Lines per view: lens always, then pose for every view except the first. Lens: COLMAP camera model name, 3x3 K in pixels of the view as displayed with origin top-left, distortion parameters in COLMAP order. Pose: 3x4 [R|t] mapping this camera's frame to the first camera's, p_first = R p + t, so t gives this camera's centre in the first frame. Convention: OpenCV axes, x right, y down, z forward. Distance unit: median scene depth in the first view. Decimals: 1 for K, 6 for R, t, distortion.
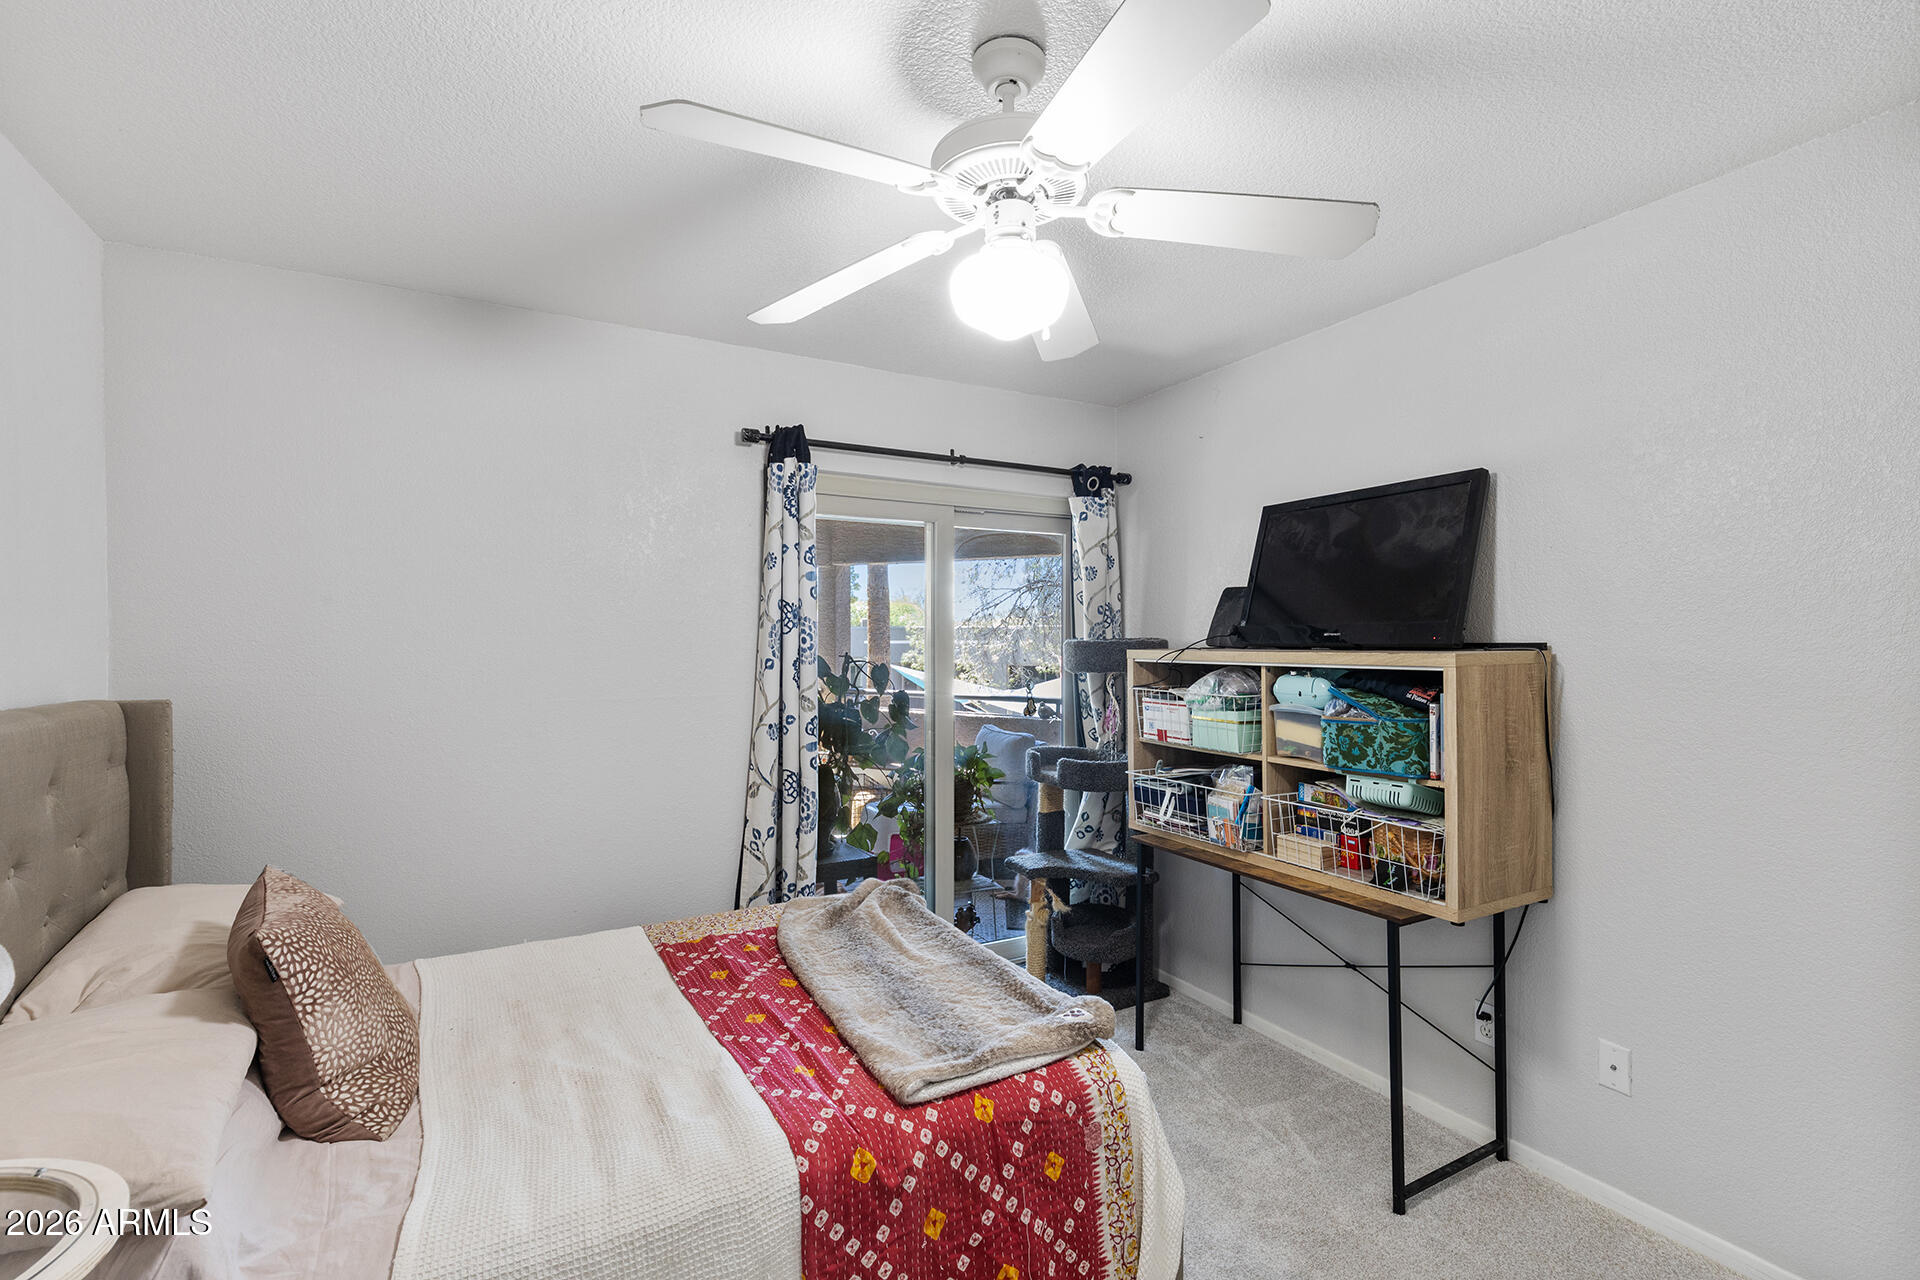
lens RADIAL K [[863.8, 0, 965.3], [0, 863.8, 642.8], [0, 0, 1]] dist [0.005184, 0.000343]
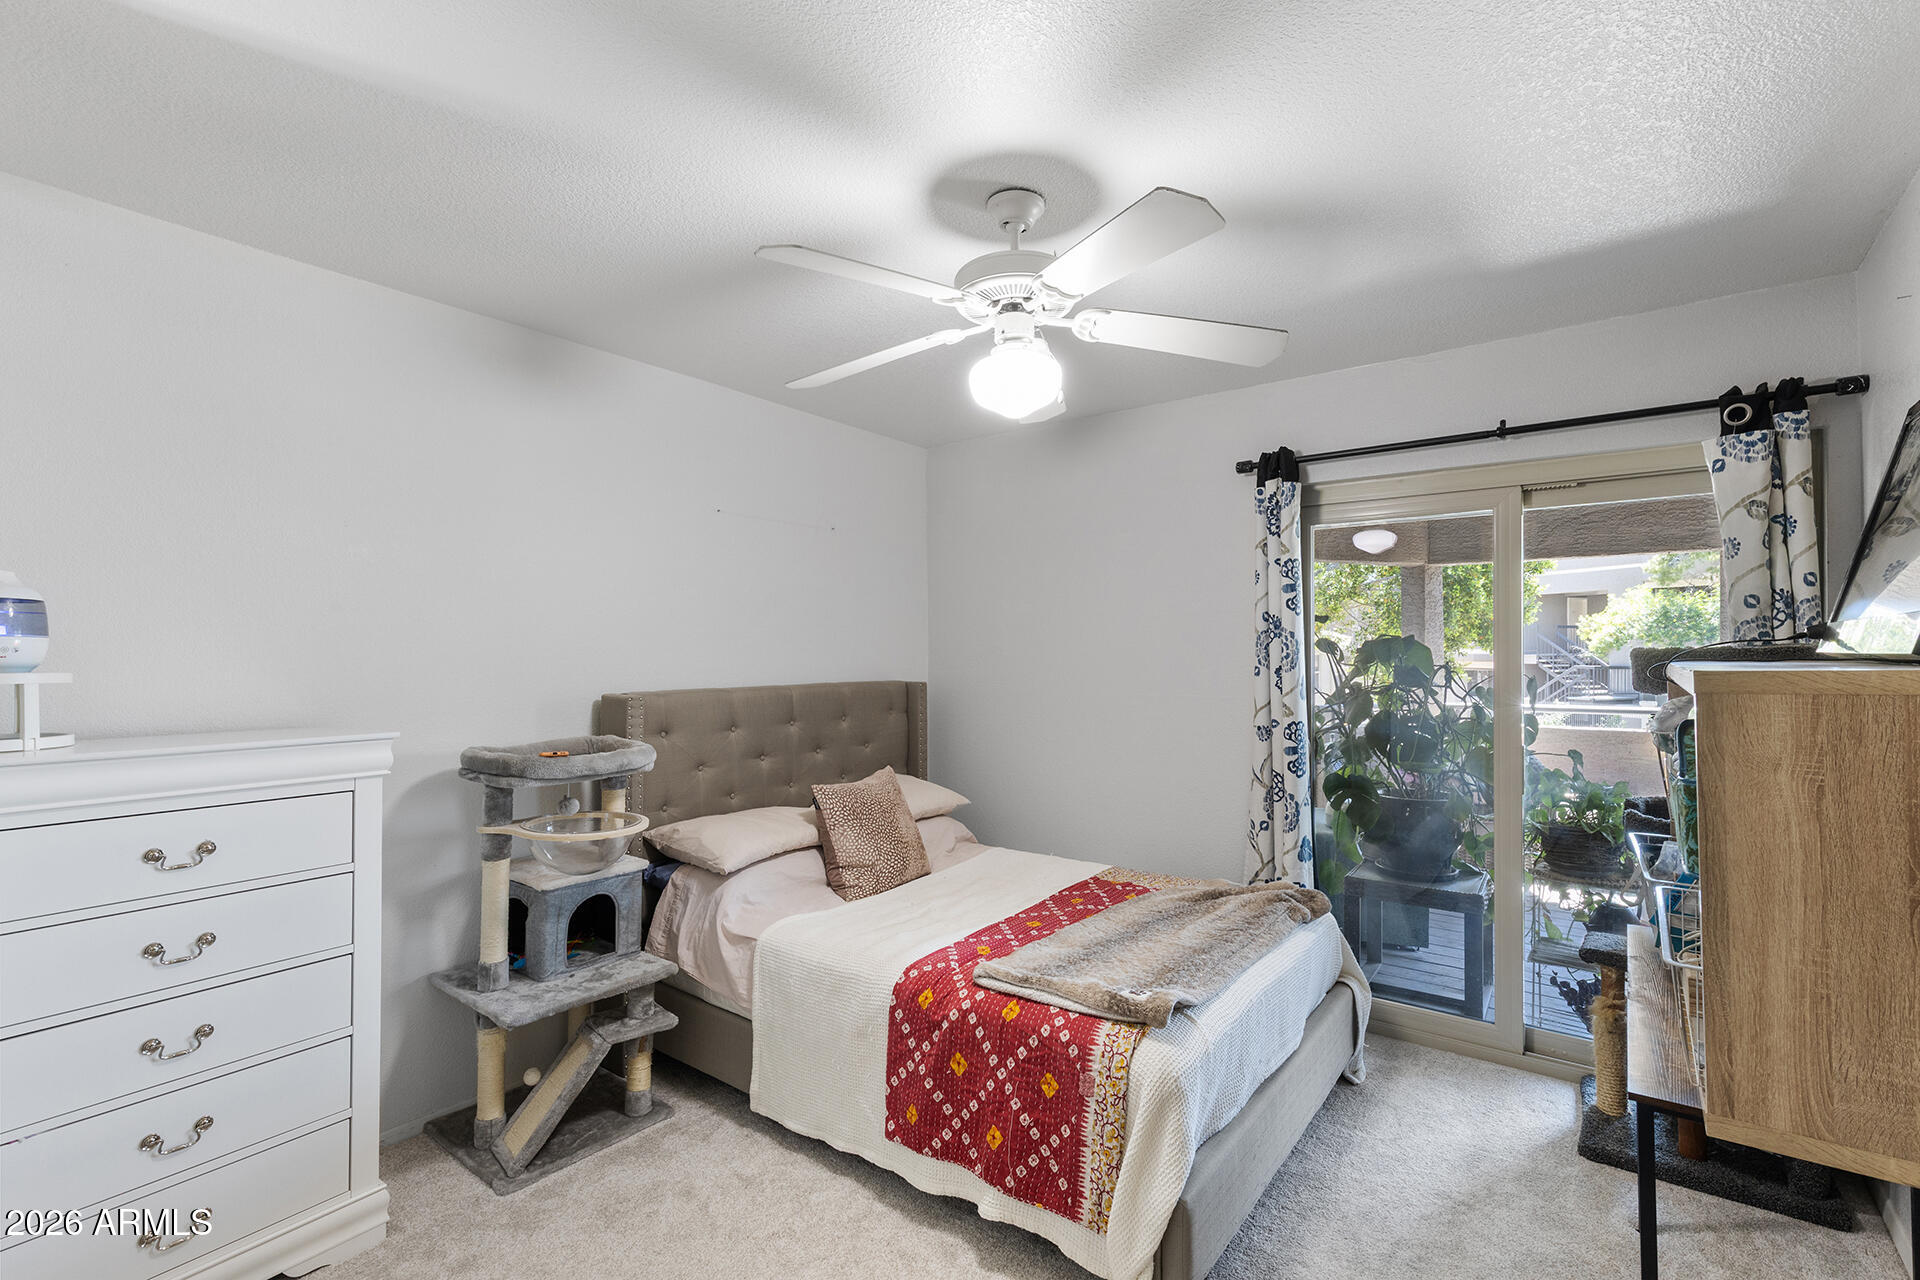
lens RADIAL K [[863.8, 0, 964.9], [0, 863.8, 638.7], [0, 0, 1]] dist [0.005184, 0.000343]
pose [[0.409551, -0.014181, -0.912177, 0.974354], [0.003534, 0.999896, -0.013958, -0.003749], [0.912280, 0.002493, 0.409559, 0.329253]]
